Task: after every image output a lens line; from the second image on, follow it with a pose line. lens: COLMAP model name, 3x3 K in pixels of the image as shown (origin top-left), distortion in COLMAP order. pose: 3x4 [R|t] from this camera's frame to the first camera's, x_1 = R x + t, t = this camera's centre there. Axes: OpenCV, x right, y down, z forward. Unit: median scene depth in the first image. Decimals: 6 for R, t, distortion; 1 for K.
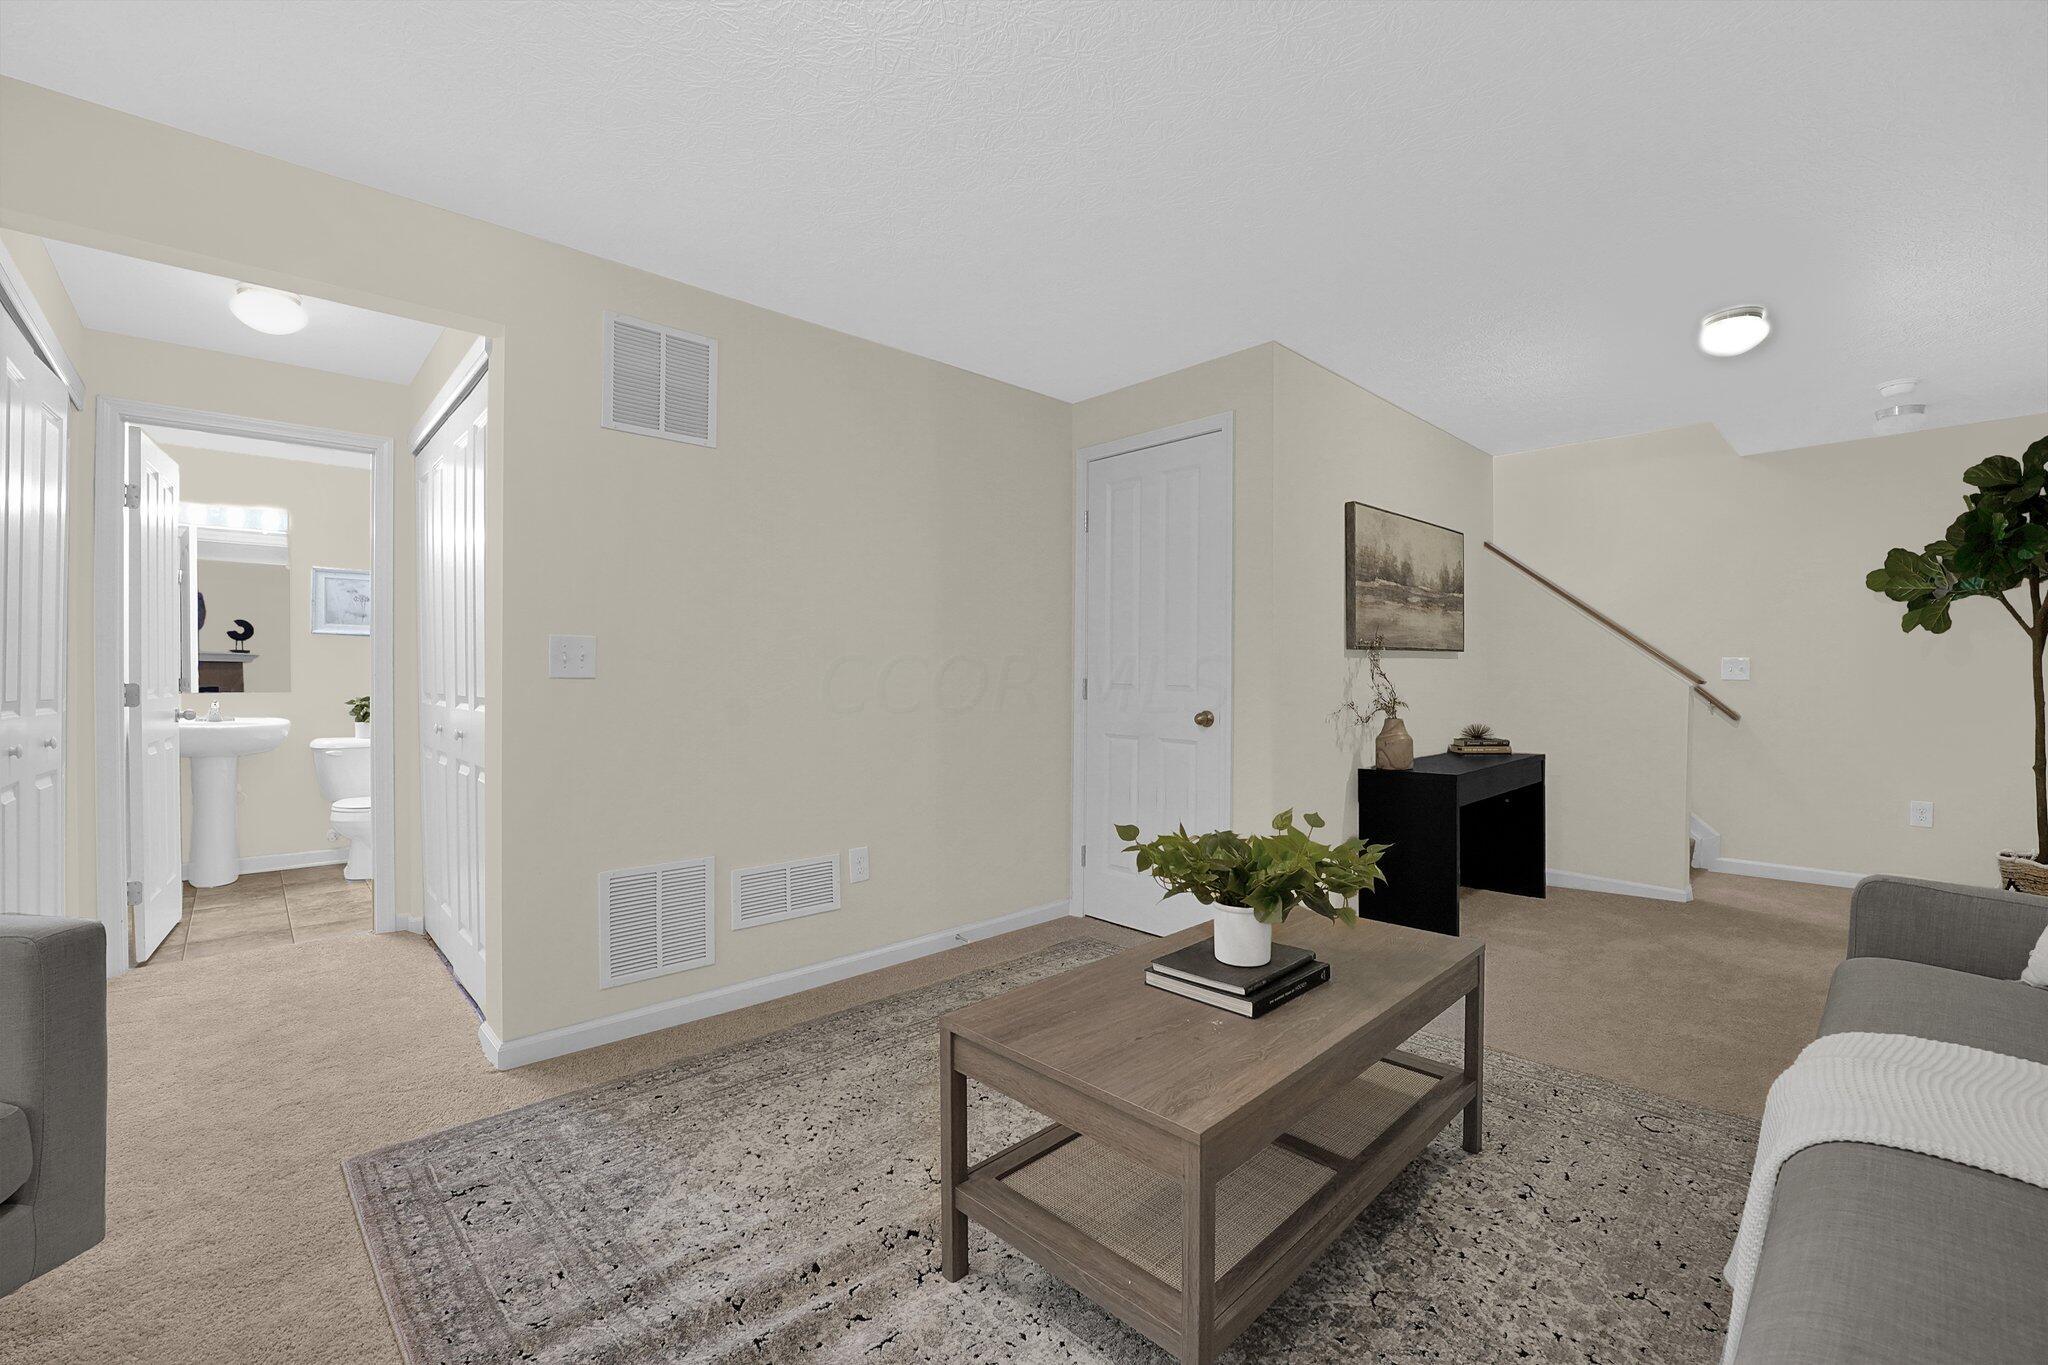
lens RADIAL K [[921.3, 0, 1024.0], [0, 921.3, 682.5], [0, 0, 1]] dist [-0.028107, 0.000088]
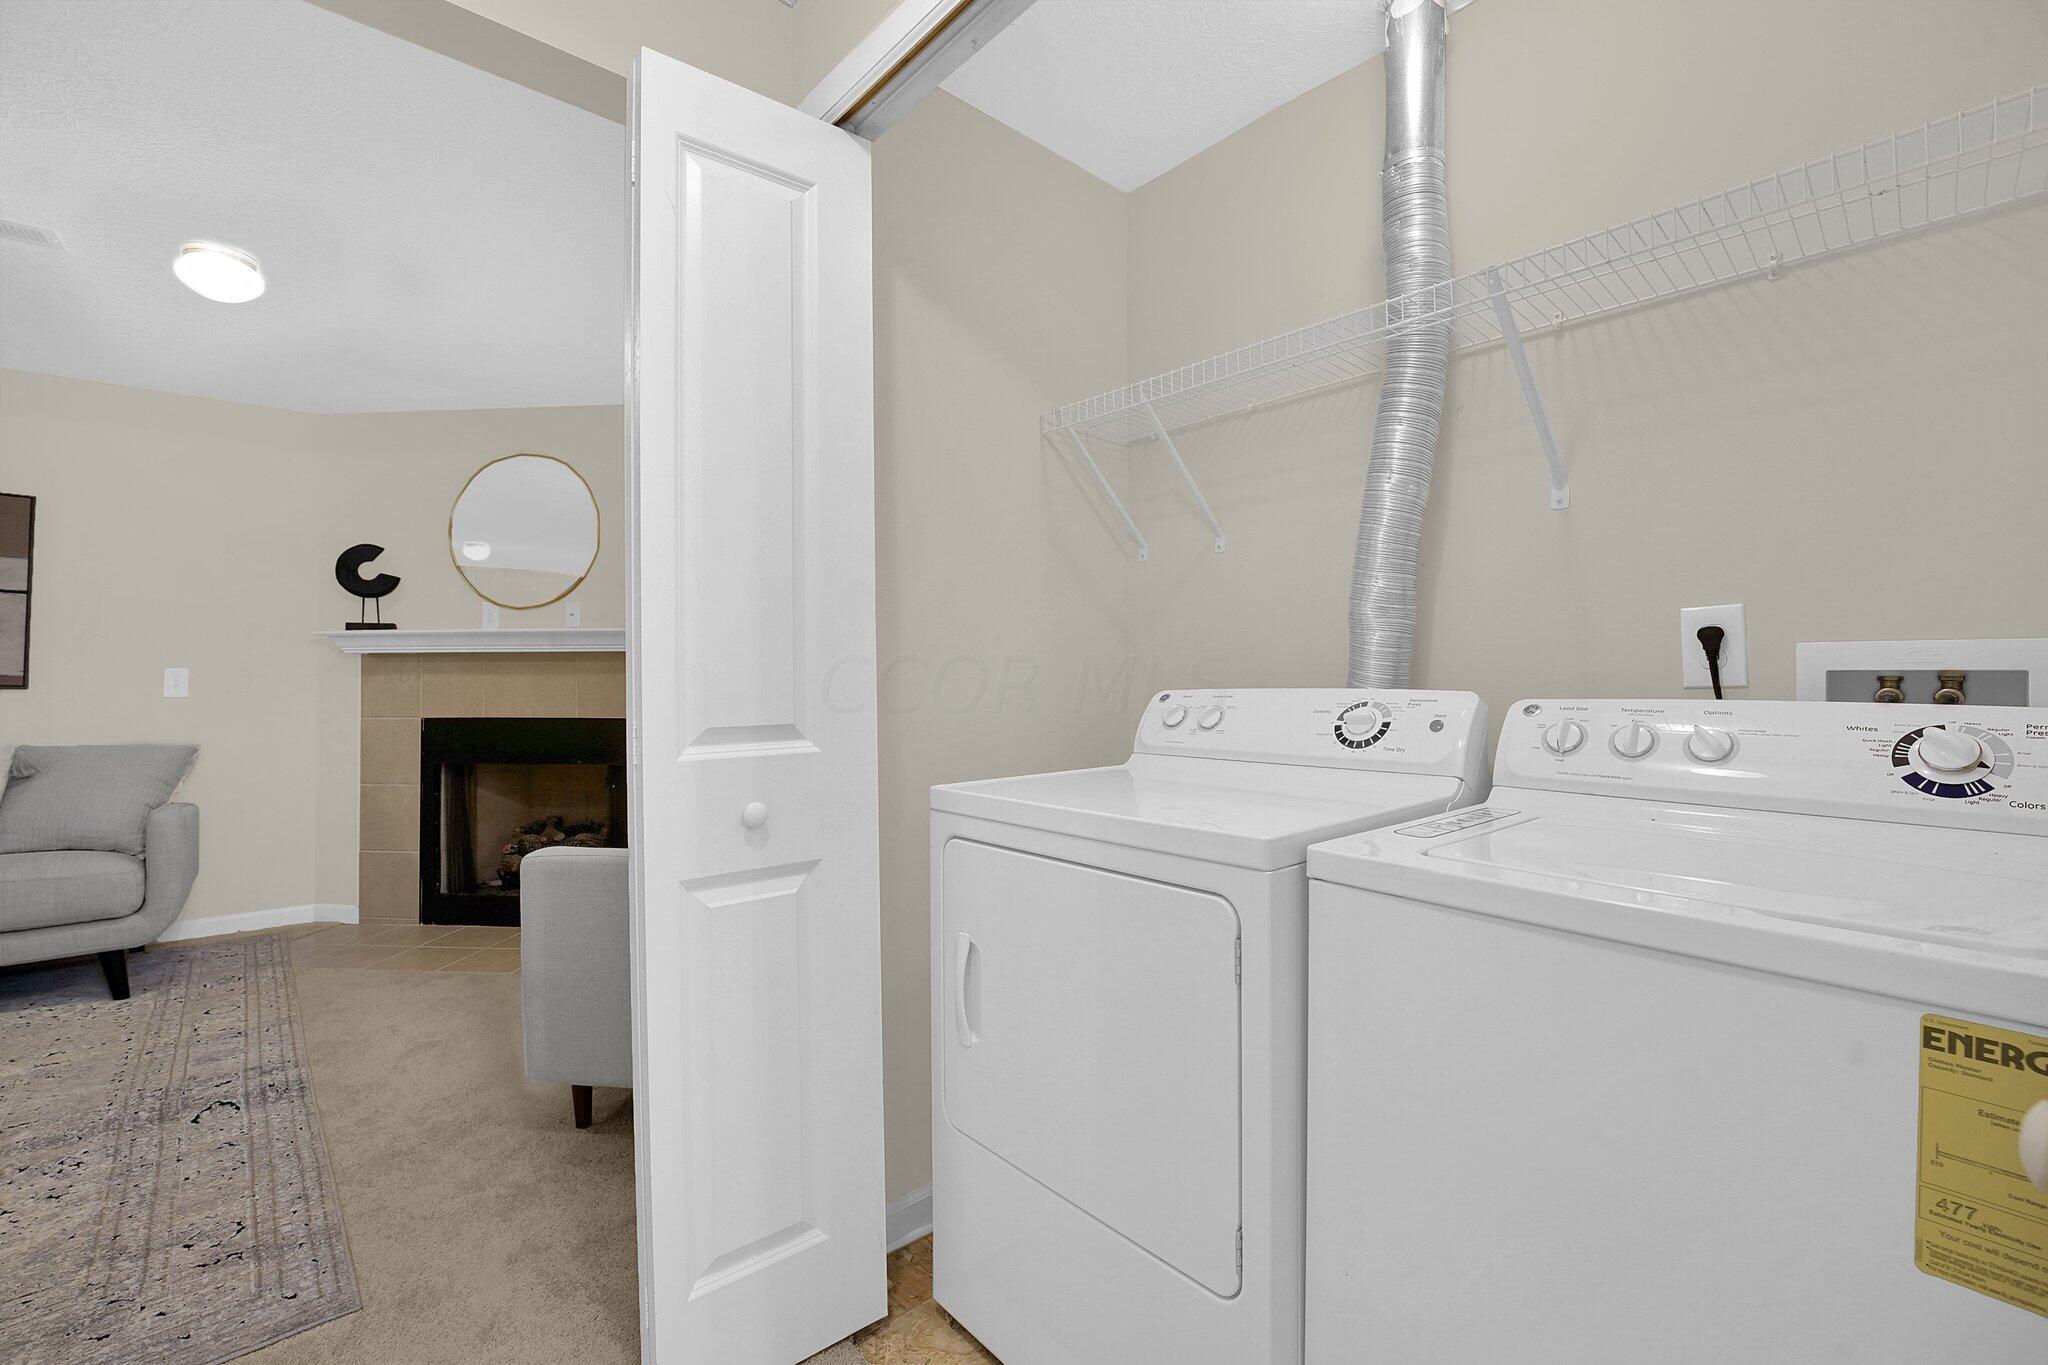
lens RADIAL K [[921.3, 0, 1024.0], [0, 921.3, 682.5], [0, 0, 1]] dist [-0.028107, 0.000088]
pose [[-0.999868, 0.000127, 0.016261, -1.493875], [0.000224, 0.999982, 0.005979, -0.006656], [-0.016260, 0.005982, -0.999850, 1.961021]]
